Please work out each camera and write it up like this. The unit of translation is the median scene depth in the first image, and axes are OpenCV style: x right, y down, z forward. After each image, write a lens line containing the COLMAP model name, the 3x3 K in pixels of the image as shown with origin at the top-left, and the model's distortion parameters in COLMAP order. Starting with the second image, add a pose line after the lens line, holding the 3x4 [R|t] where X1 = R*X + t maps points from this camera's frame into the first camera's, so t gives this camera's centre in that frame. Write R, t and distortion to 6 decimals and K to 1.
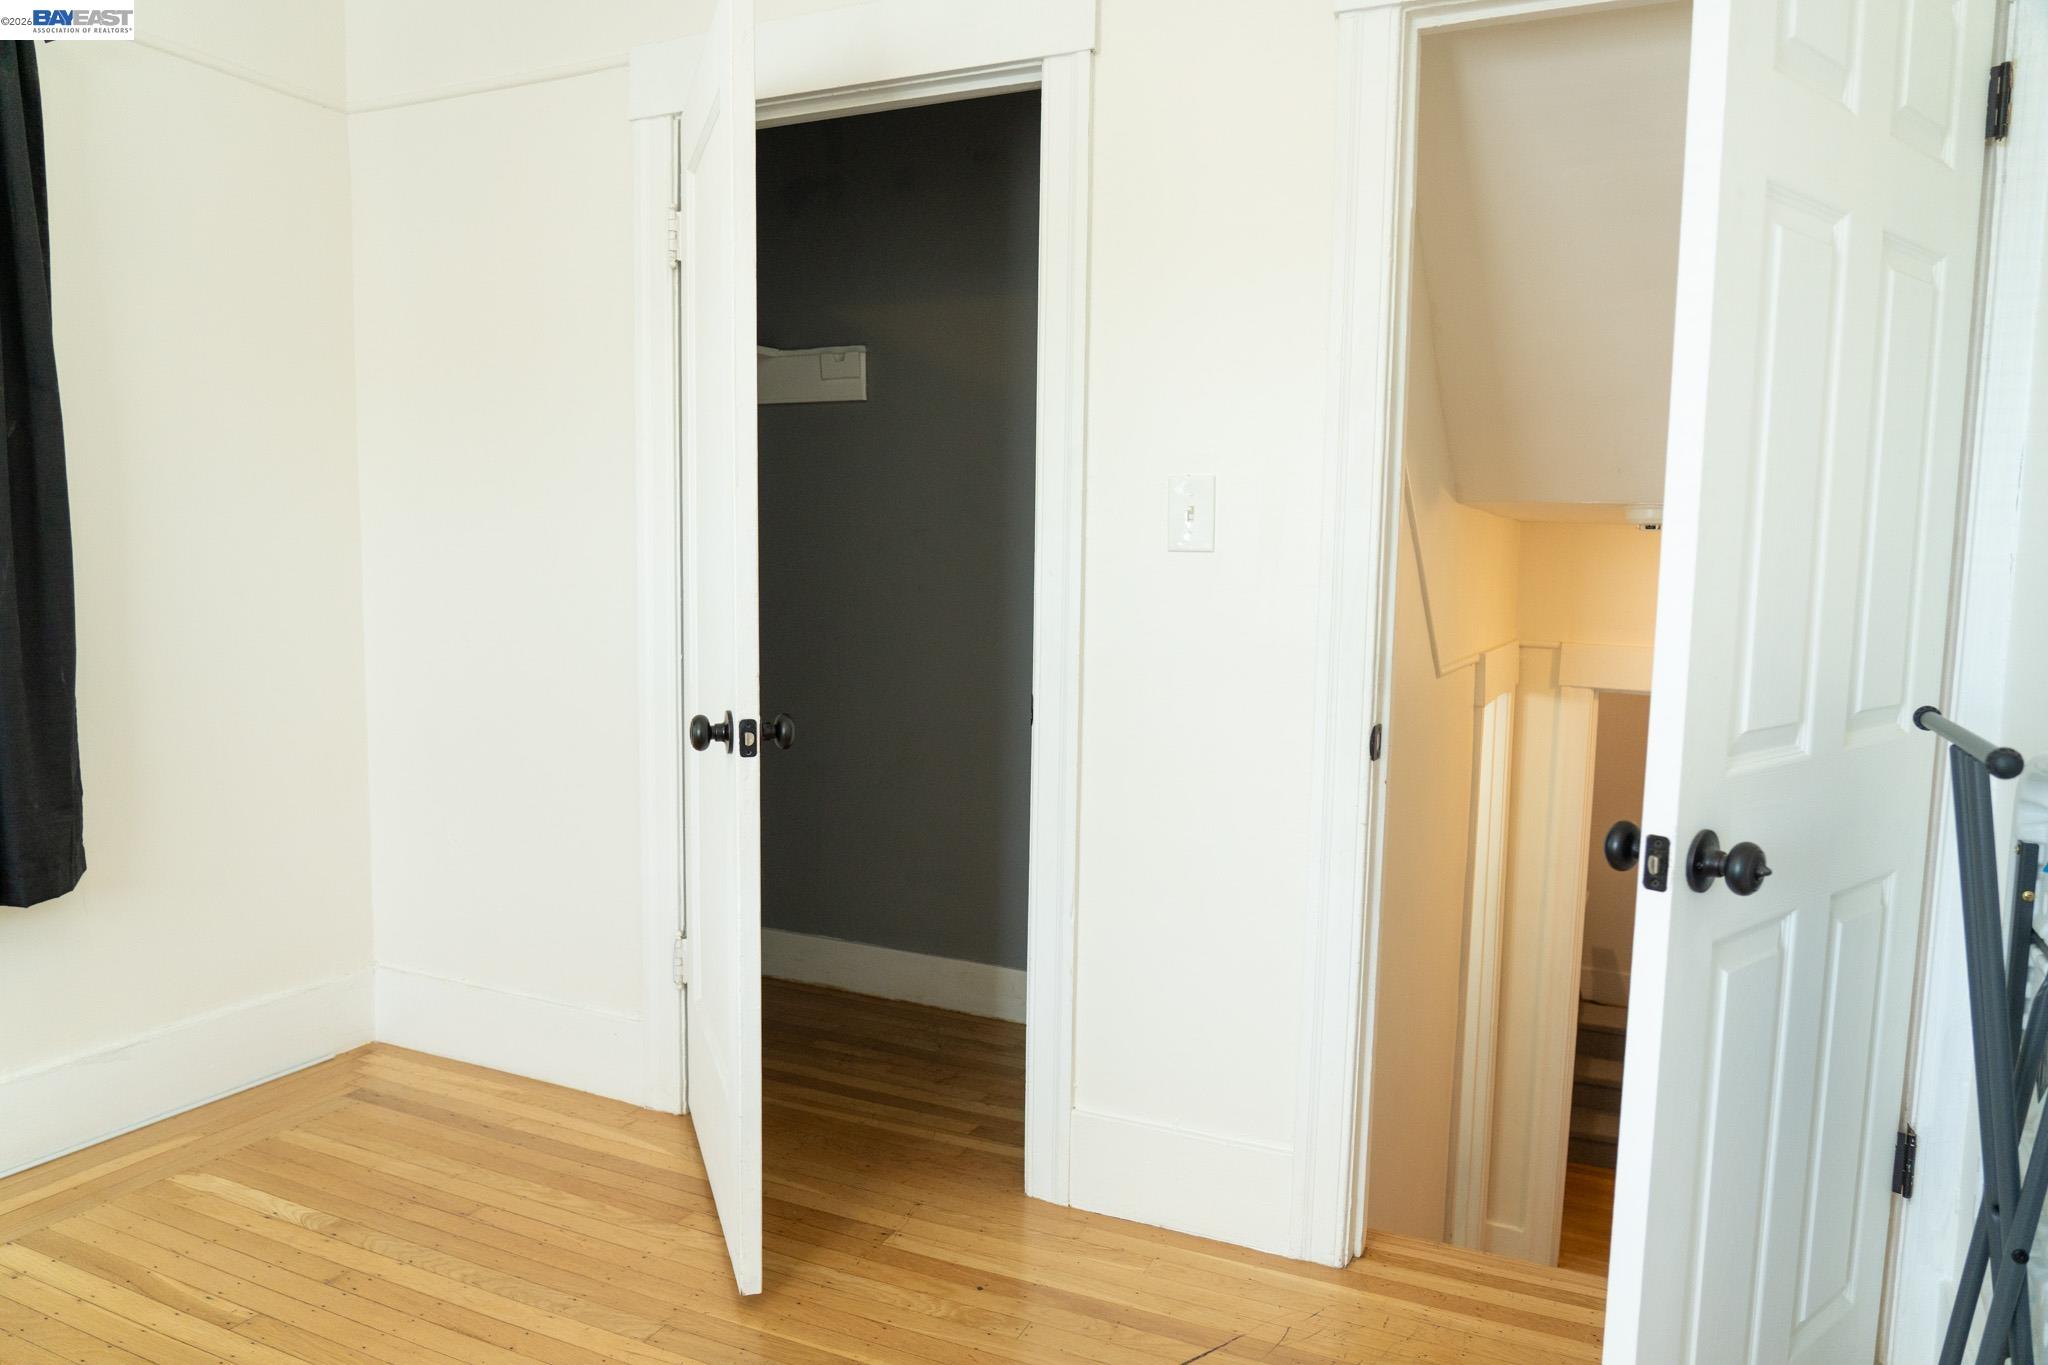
lens RADIAL K [[1393.0, 0, 1017.0], [0, 1393.0, 687.7], [0, 0, 1]] dist [-0.026964, 0.010318]
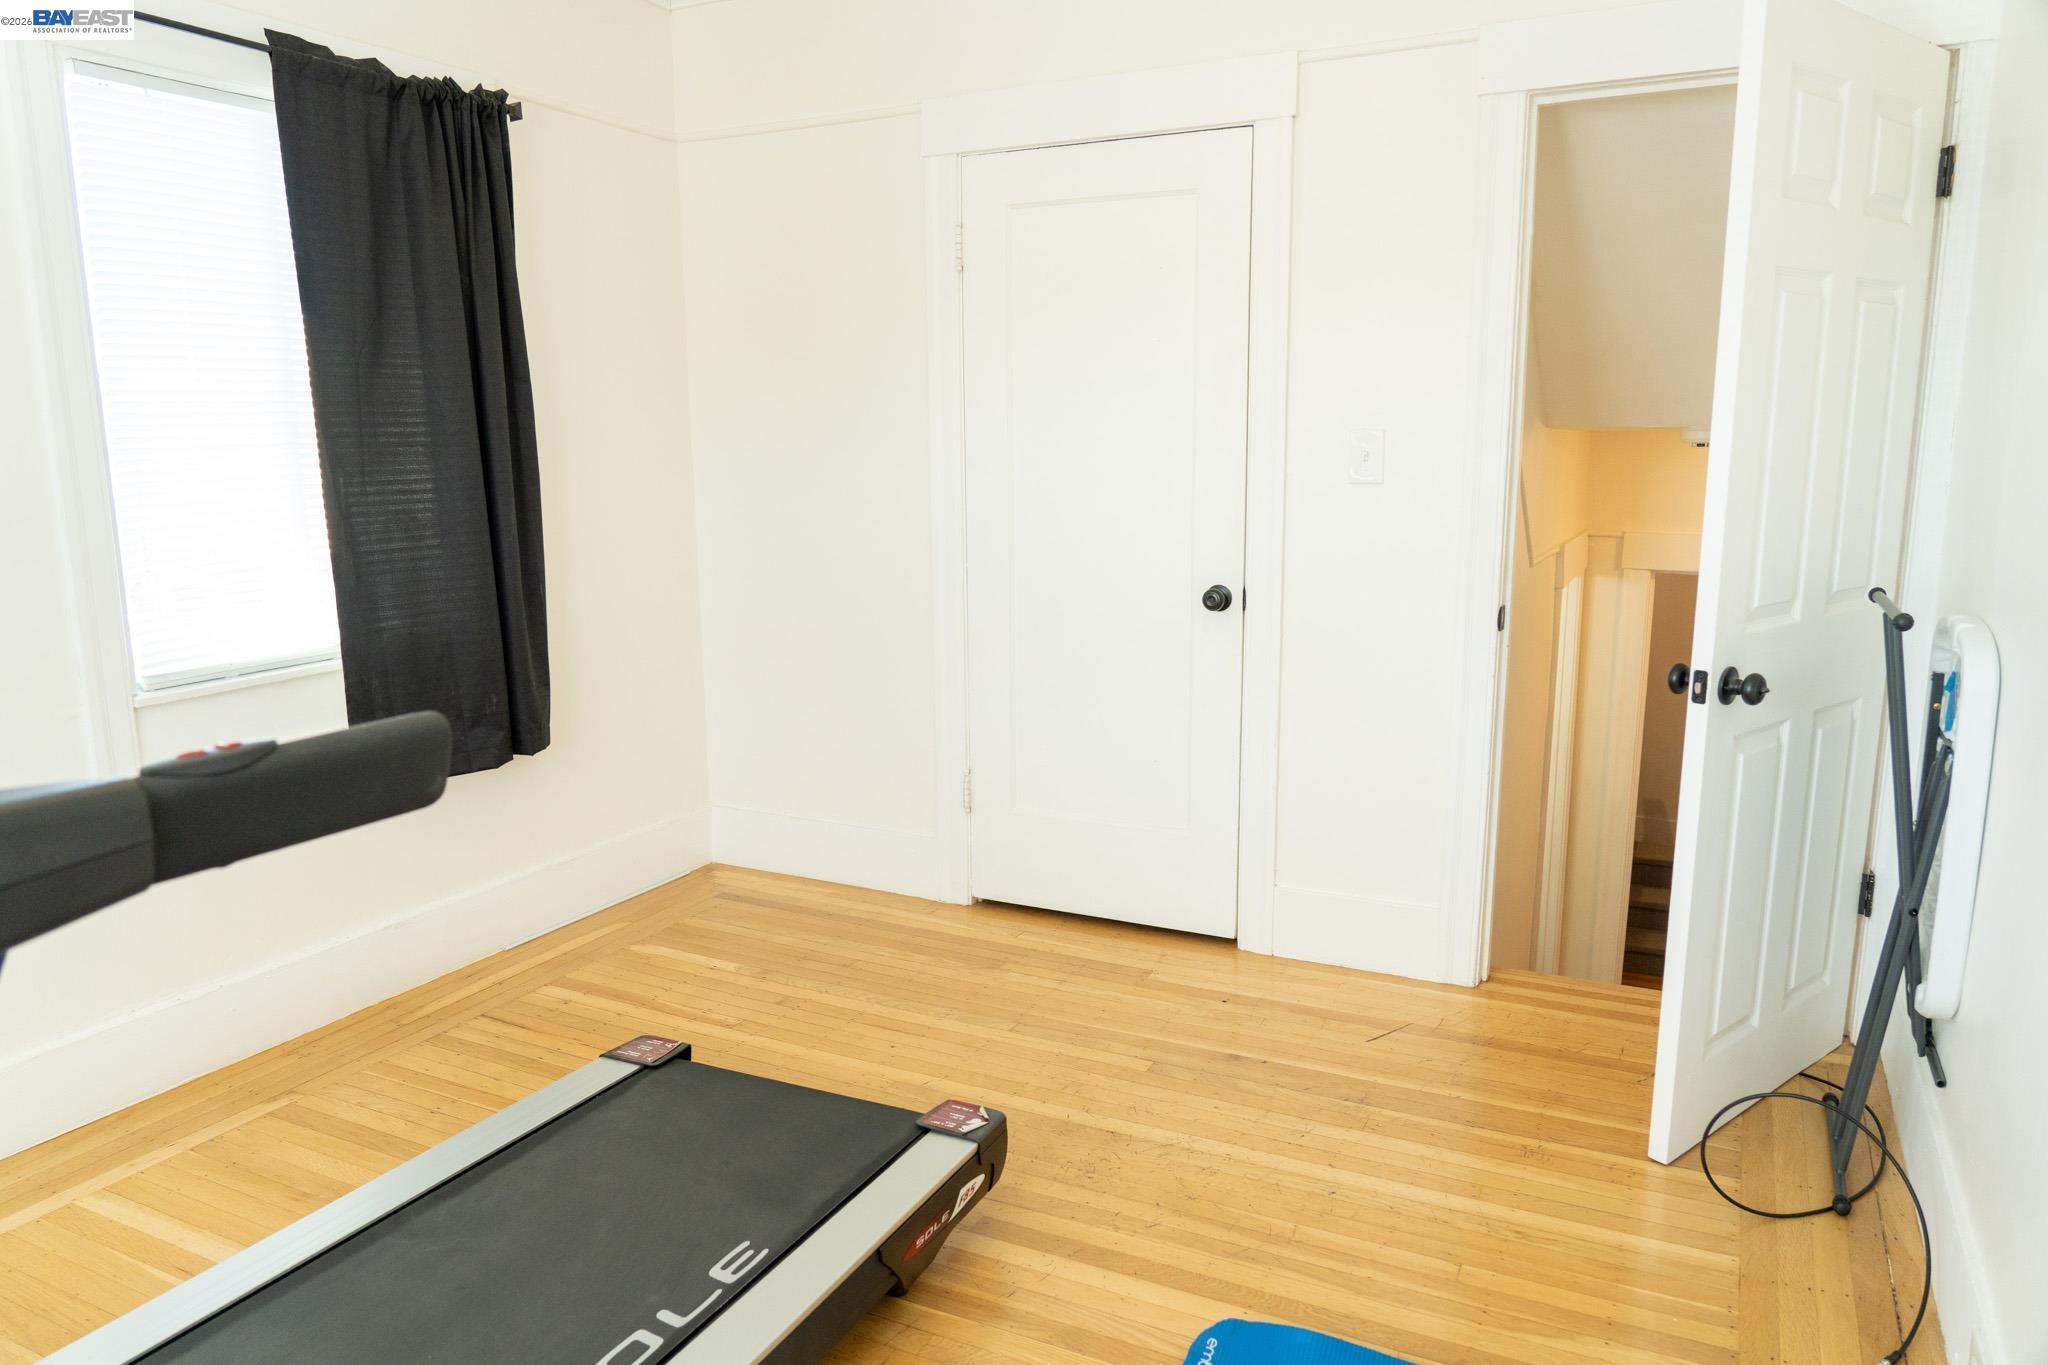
lens RADIAL K [[1393.0, 0, 1021.2], [0, 1393.0, 684.2], [0, 0, 1]] dist [-0.026964, 0.010318]
pose [[0.999445, -0.019360, -0.027092, -0.191446], [0.021459, 0.996607, 0.079462, -0.016077], [0.025462, -0.079999, 0.996470, -0.421135]]
